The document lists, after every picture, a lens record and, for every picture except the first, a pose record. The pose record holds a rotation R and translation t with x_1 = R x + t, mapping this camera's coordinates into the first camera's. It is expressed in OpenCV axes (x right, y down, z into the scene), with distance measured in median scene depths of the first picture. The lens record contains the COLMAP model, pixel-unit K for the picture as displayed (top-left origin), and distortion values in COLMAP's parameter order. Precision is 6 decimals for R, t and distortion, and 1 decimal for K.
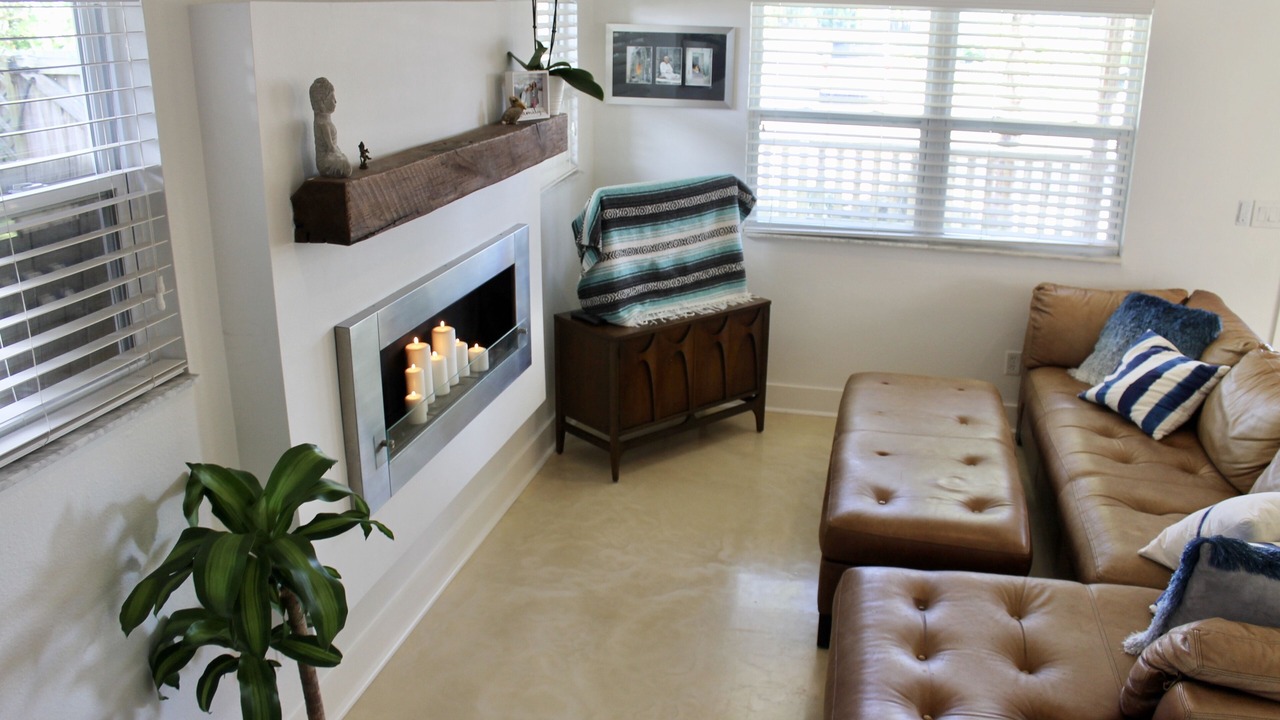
lens RADIAL K [[1146.9, 0, 640.6], [0, 1146.9, 361.2], [0, 0, 1]] dist [-0.003334, 0.000348]
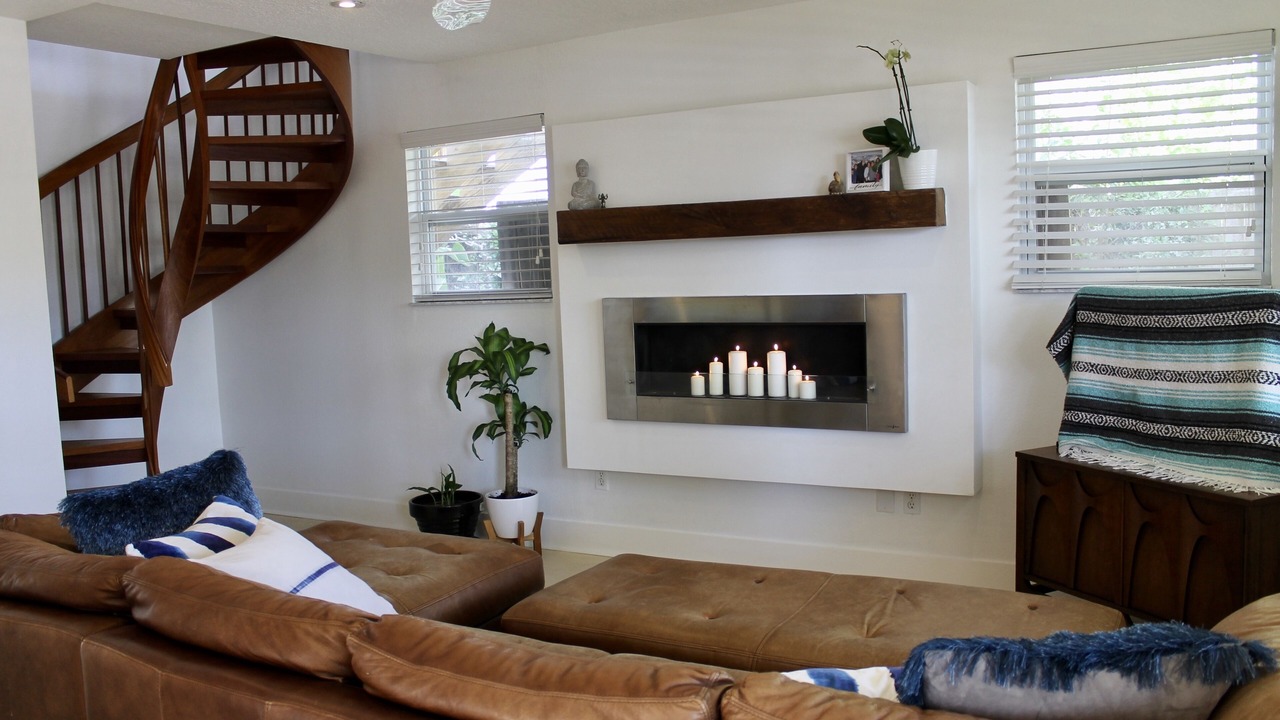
lens RADIAL K [[1146.9, 0, 640.8], [0, 1146.9, 358.8], [0, 0, 1]] dist [-0.003334, 0.000348]
pose [[-0.301025, 0.088761, -0.949476, 0.826250], [-0.262730, 0.949406, 0.172052, -0.153285], [0.916710, 0.301248, -0.262475, 0.908335]]
